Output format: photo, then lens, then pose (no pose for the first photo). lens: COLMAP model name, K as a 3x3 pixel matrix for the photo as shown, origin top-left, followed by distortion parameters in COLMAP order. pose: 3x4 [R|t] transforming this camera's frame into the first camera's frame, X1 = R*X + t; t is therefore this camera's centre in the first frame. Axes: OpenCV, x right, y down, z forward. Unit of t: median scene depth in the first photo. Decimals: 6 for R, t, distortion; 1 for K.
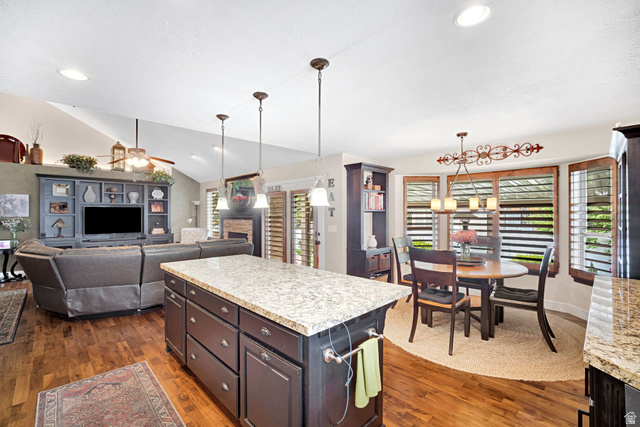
lens RADIAL K [[284.4, 0, 320.0], [0, 284.4, 213.5], [0, 0, 1]] dist [-0.018056, 0.005973]
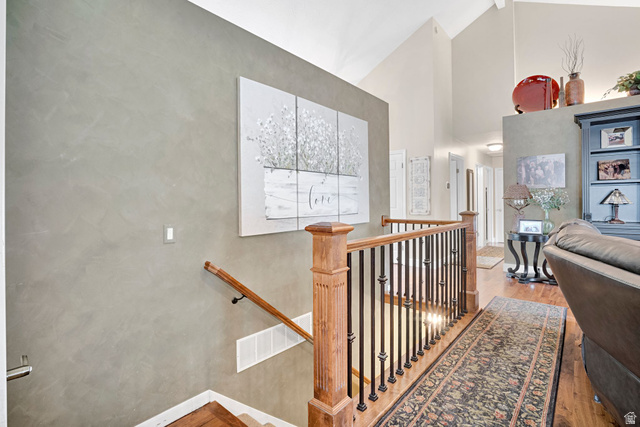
lens RADIAL K [[304.1, 0, 319.1], [0, 304.1, 204.3], [0, 0, 1]] dist [-0.025824, 0.007971]
pose [[0.089819, 0.002036, -0.995956, -0.377088], [0.010839, 0.999937, 0.003022, 0.039916], [0.995899, -0.011066, 0.089791, 0.351242]]
